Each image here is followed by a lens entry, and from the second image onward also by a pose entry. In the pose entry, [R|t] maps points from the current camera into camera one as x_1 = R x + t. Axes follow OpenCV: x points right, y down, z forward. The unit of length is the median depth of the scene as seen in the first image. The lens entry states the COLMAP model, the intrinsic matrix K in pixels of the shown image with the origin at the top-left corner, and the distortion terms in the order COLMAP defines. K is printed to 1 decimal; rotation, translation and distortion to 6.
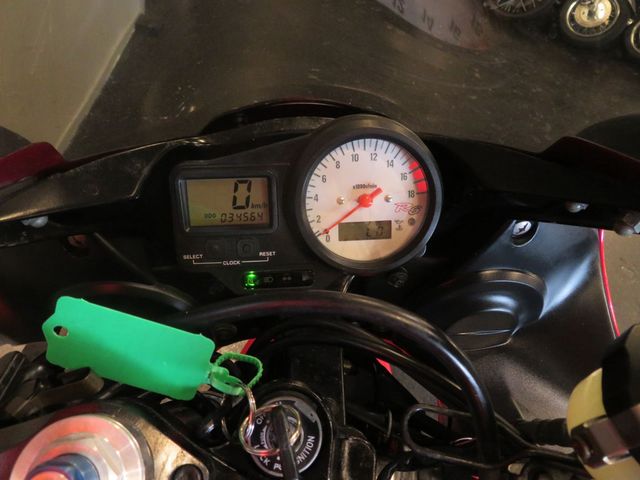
lens RADIAL K [[452.3, 0, 318.4], [0, 452.3, 237.5], [0, 0, 1]] dist [-0.009574, 0.000325]
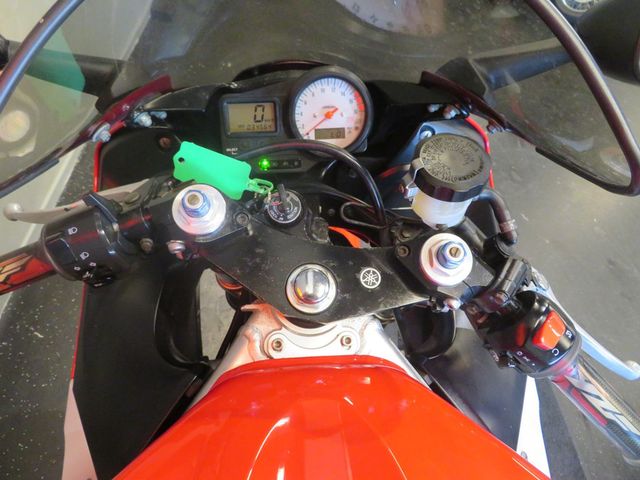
lens RADIAL K [[437.8, 0, 314.5], [0, 437.8, 240.8], [0, 0, 1]] dist [0.004260, 0.000913]
pose [[0.999774, -0.012420, -0.017231, 0.069438], [0.013270, 0.998654, 0.050133, 0.319180], [0.016585, -0.050350, 0.998594, -0.727716]]
